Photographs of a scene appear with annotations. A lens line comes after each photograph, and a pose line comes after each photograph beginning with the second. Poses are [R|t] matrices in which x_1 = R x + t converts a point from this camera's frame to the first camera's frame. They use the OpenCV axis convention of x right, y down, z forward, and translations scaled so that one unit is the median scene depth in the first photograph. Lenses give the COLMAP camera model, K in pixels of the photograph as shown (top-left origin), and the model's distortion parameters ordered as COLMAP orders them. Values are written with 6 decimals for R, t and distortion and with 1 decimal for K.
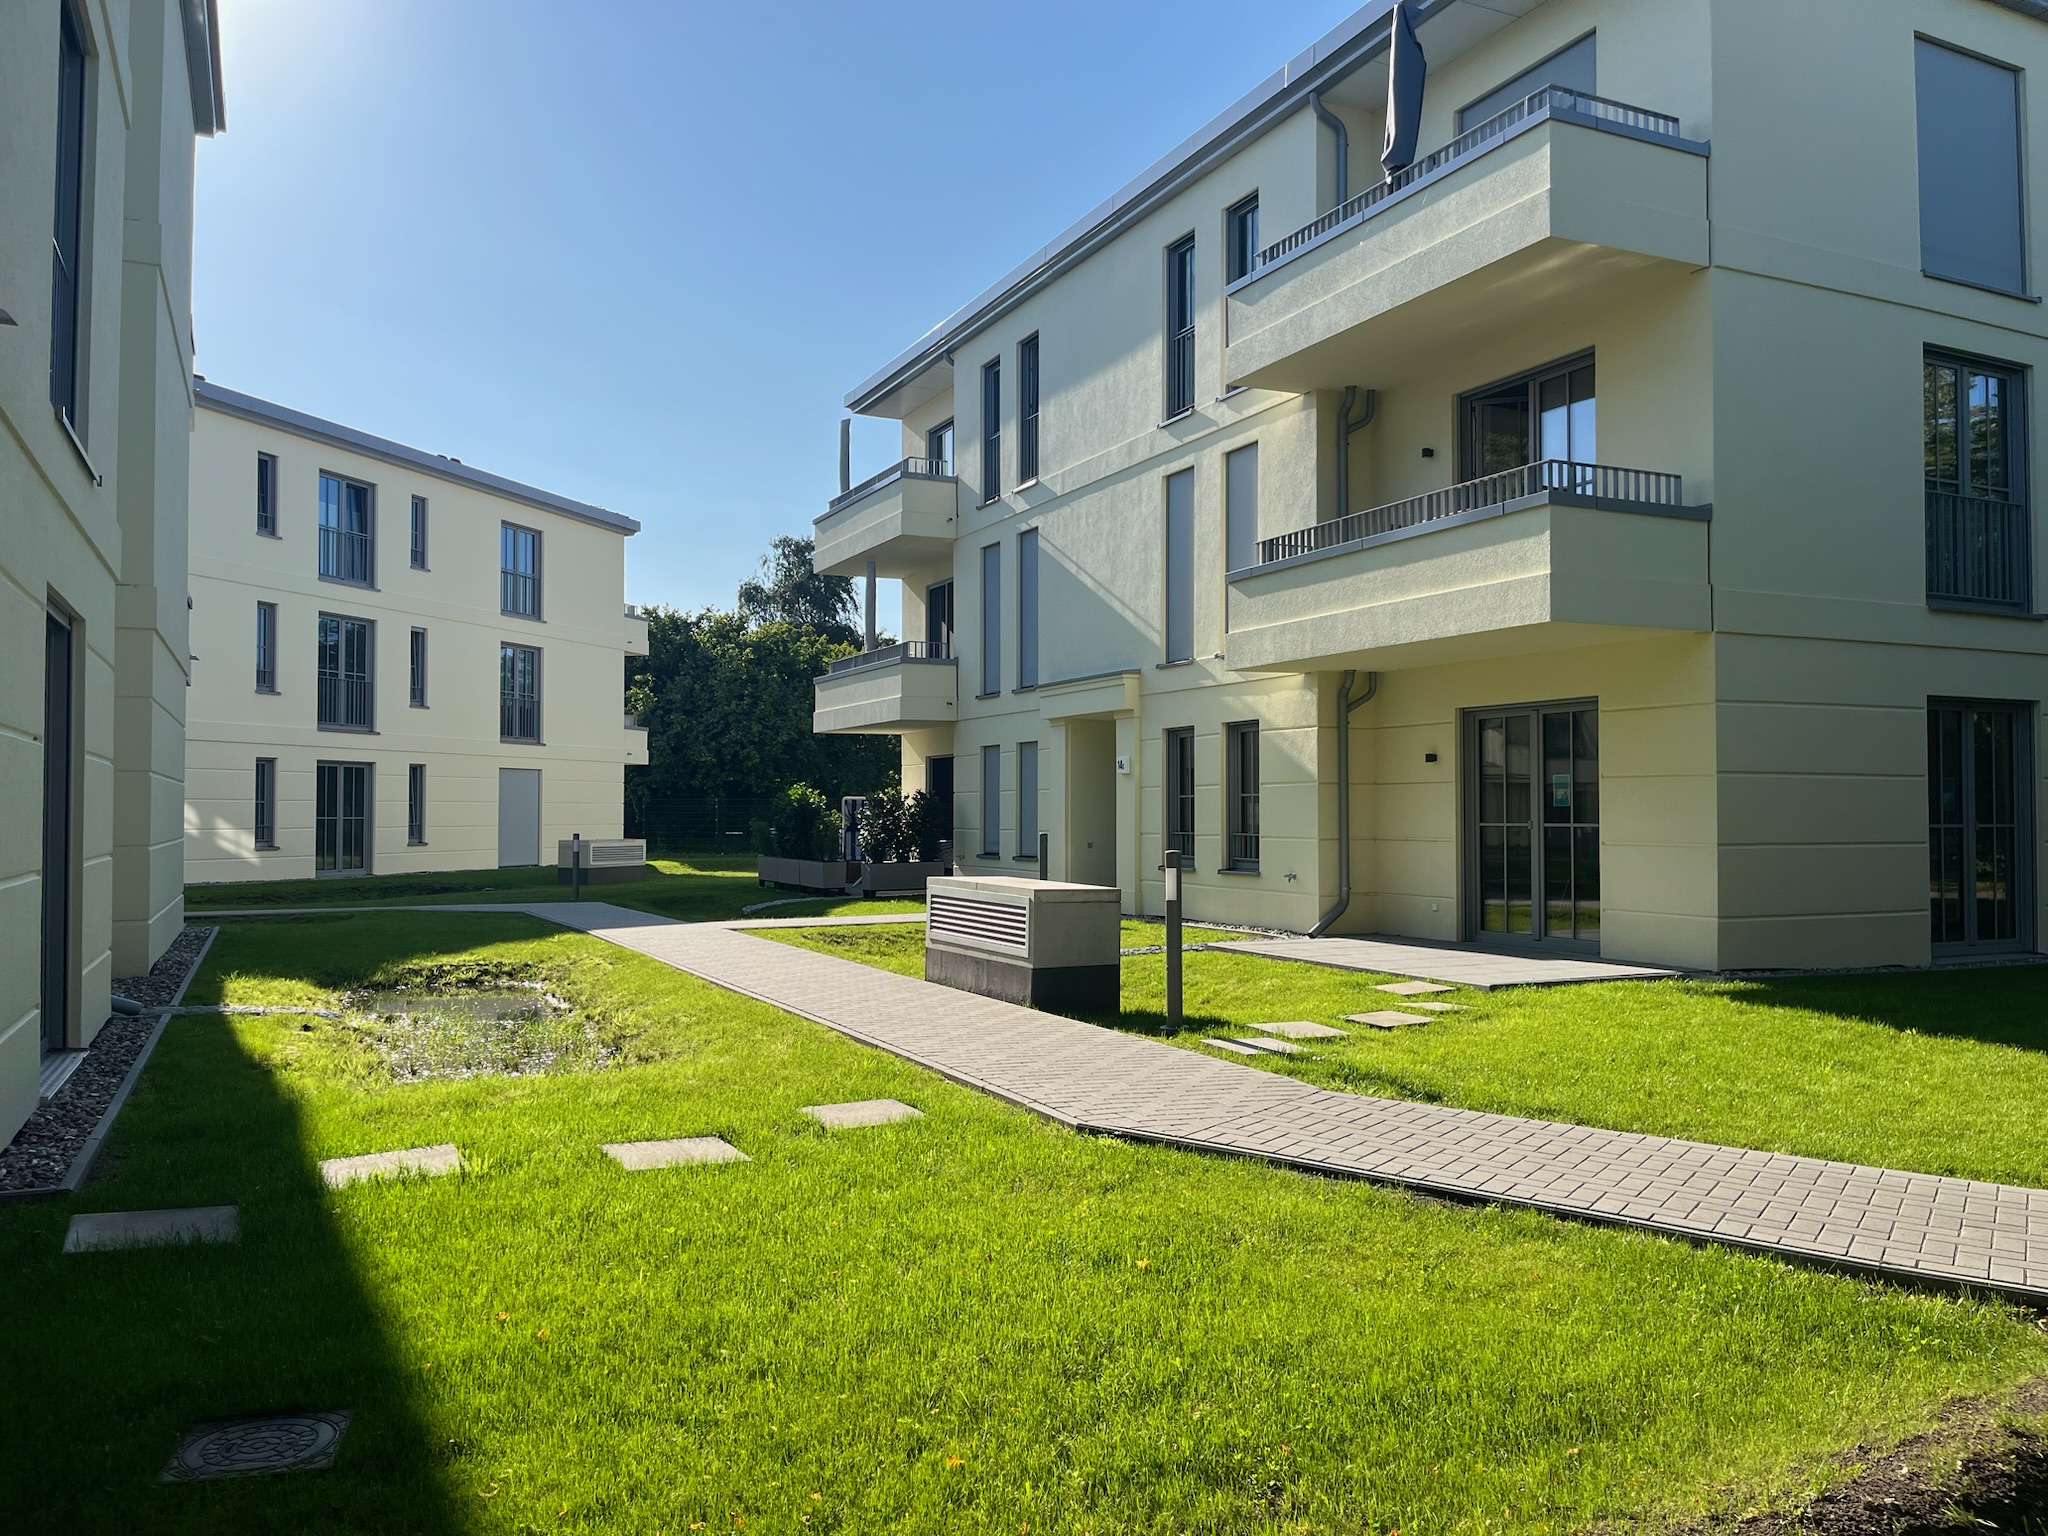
lens RADIAL K [[1537.3, 0, 1044.2], [0, 1537.3, 772.6], [0, 0, 1]] dist [0.067124, -0.085488]
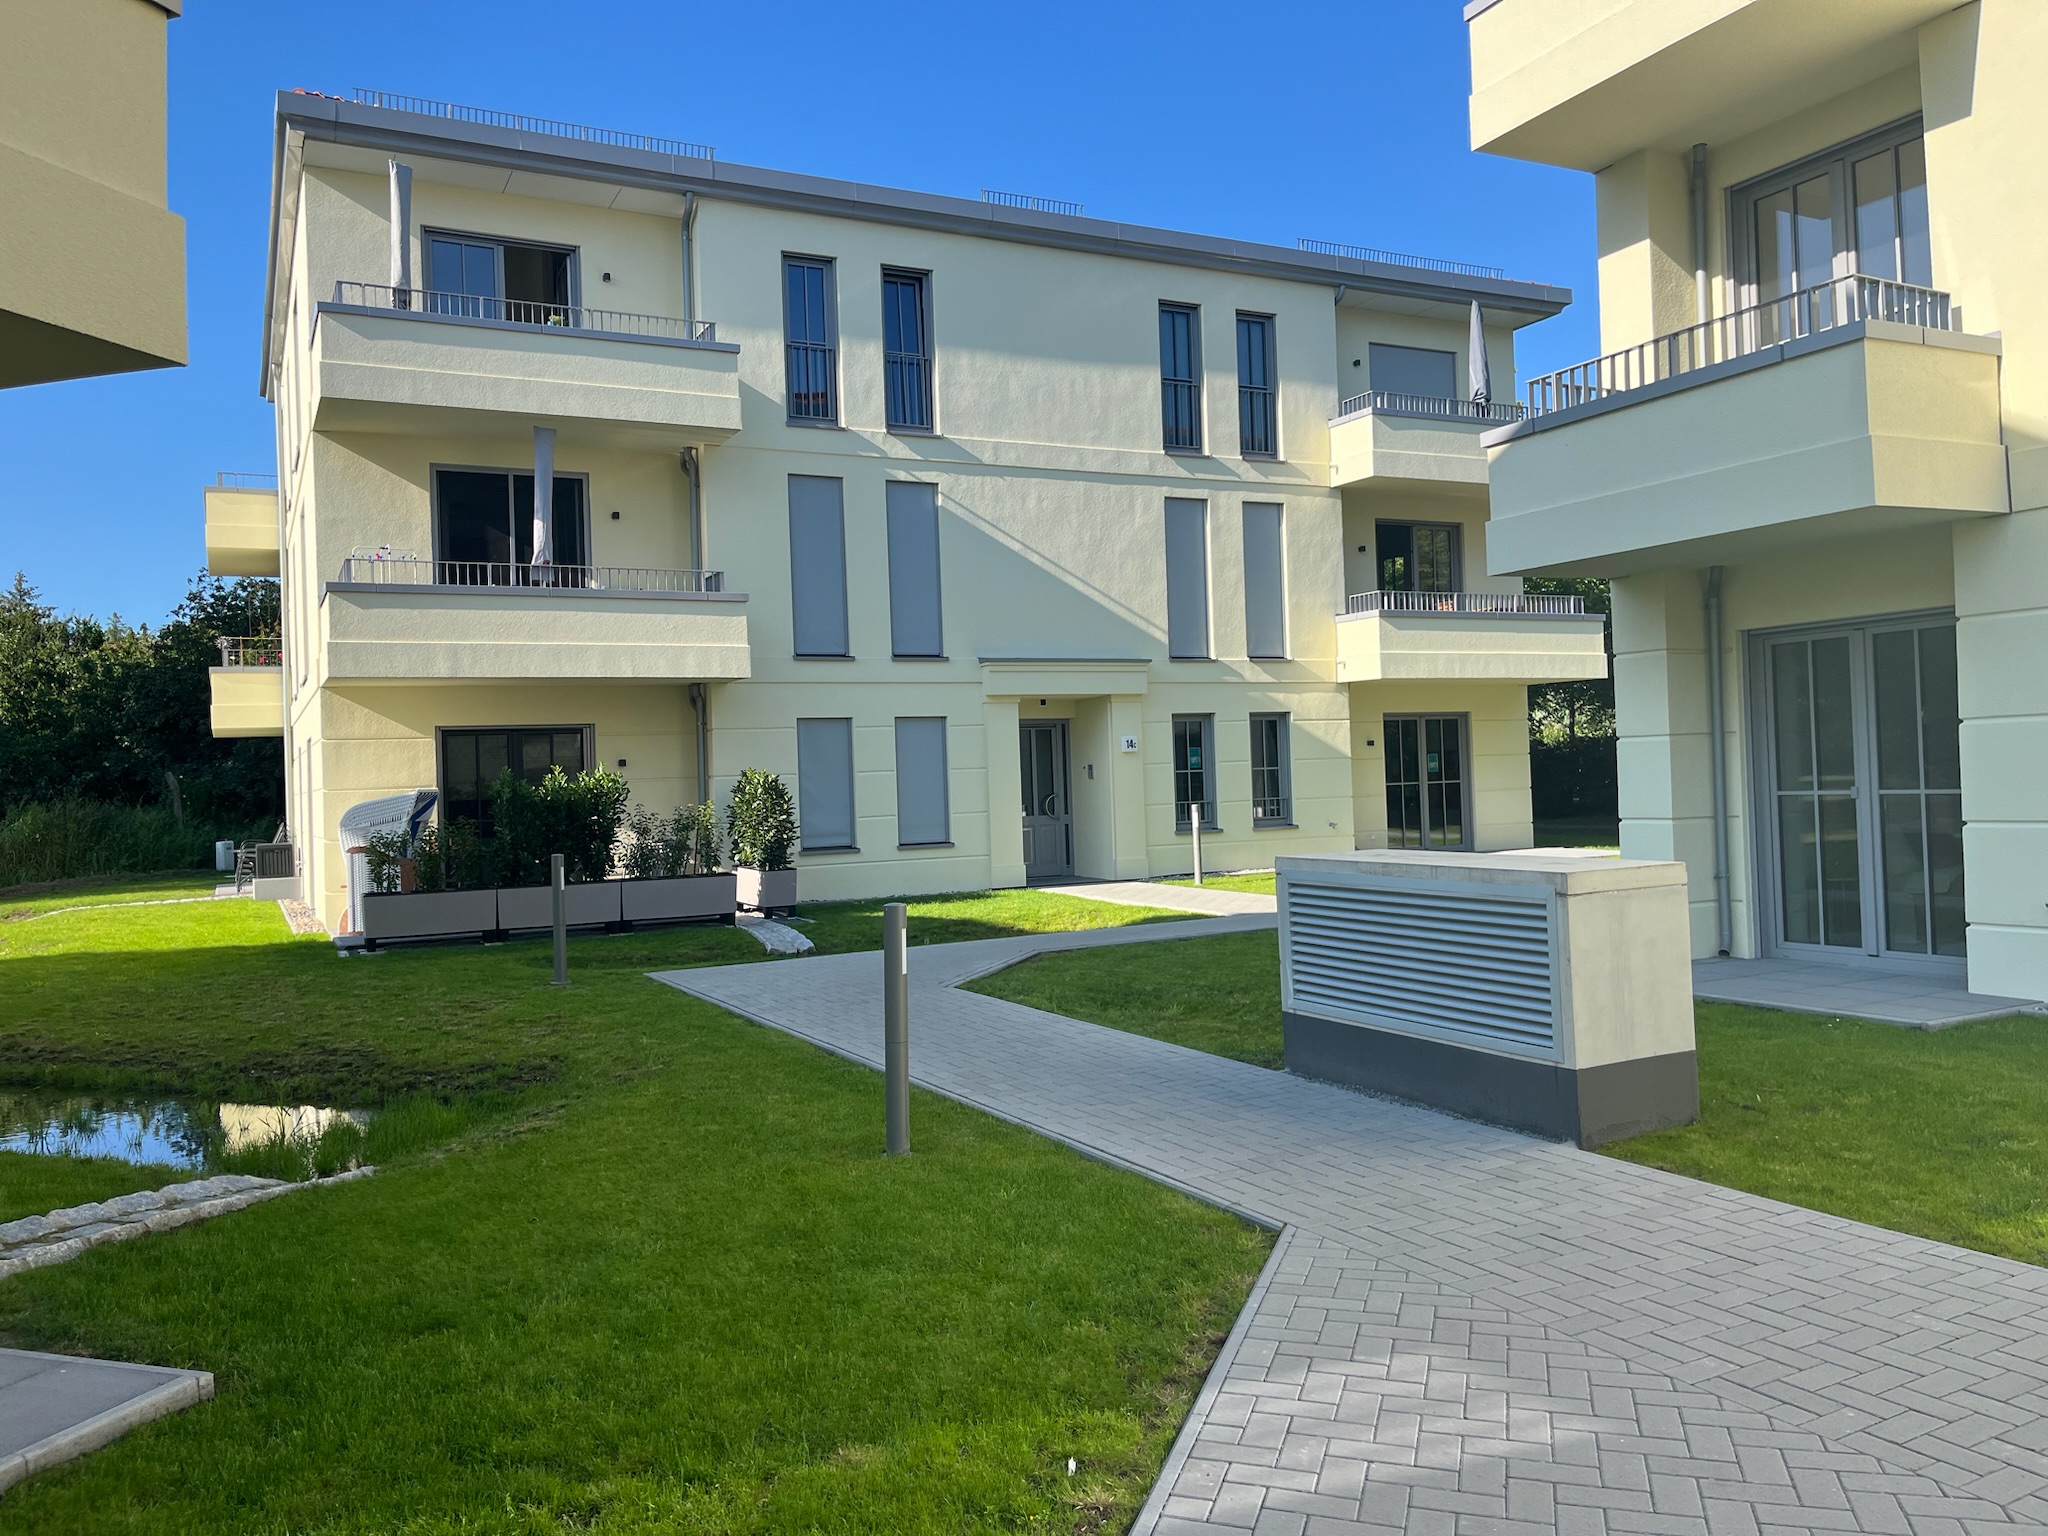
lens RADIAL K [[1537.3, 0, 1024.9], [0, 1537.3, 769.1], [0, 0, 1]] dist [0.067124, -0.085488]
pose [[-0.004766, 0.005692, 0.999972, -1.646612], [0.004728, 0.999973, -0.005670, 0.030039], [-0.999977, 0.004701, -0.004793, 1.690113]]
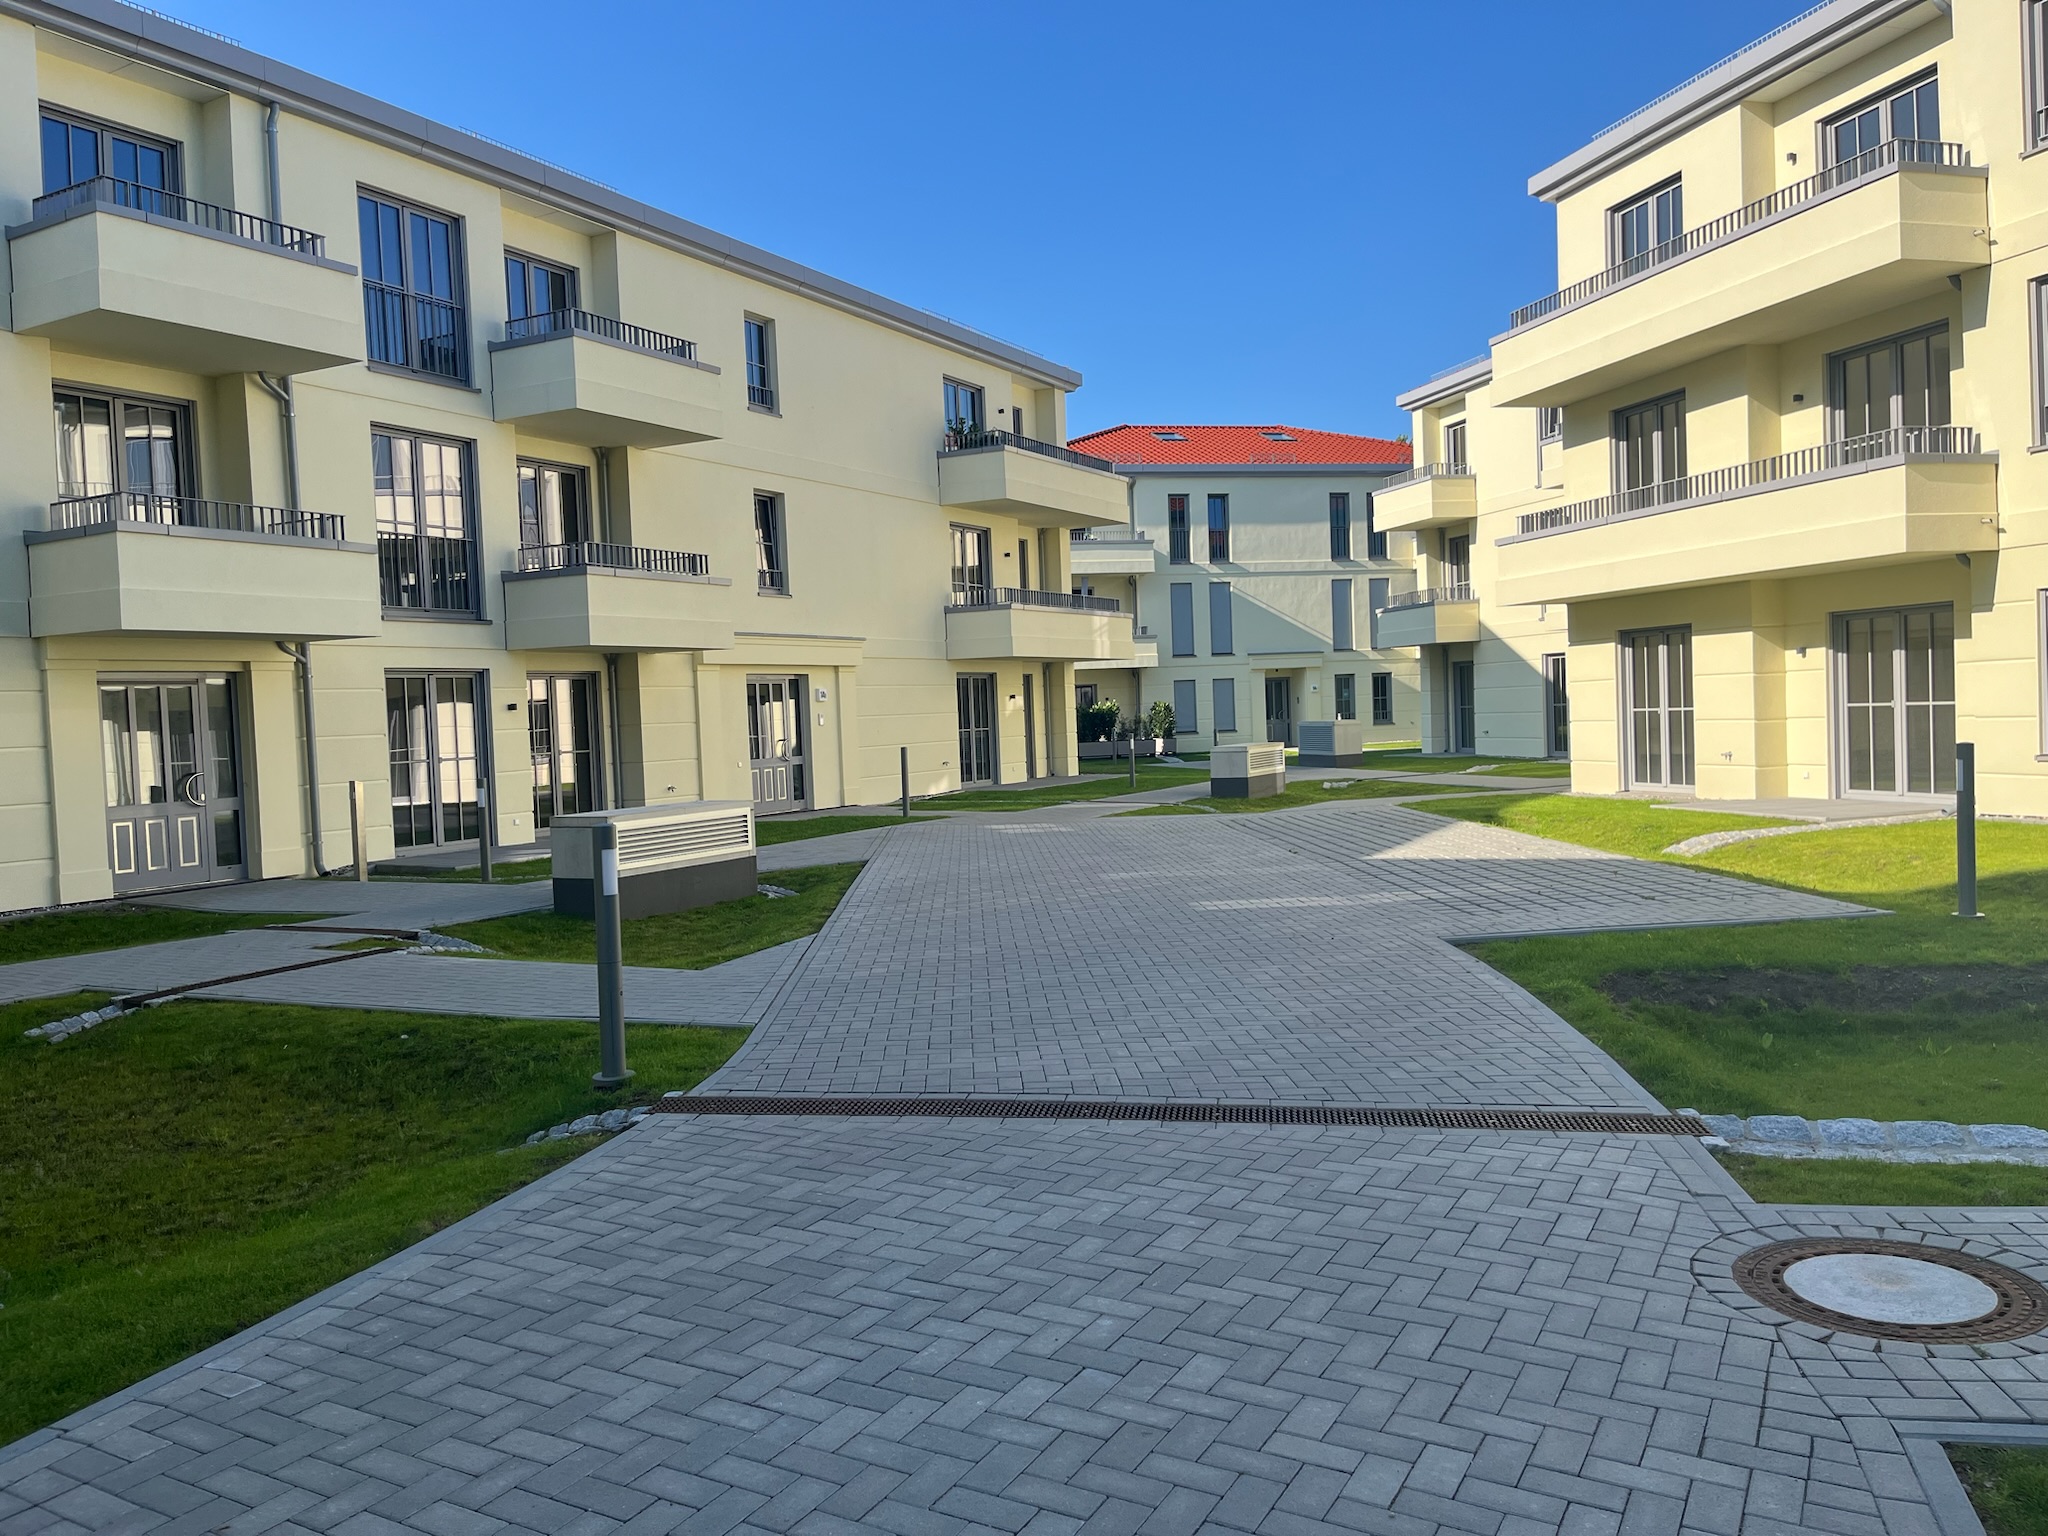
lens RADIAL K [[1537.3, 0, 1021.4], [0, 1537.3, 769.8], [0, 0, 1]] dist [0.067124, -0.085488]
pose [[0.197473, -0.046360, 0.979212, -4.026675], [0.012909, 0.998918, 0.044689, 0.015481], [-0.980223, 0.003815, 0.197858, 1.518736]]
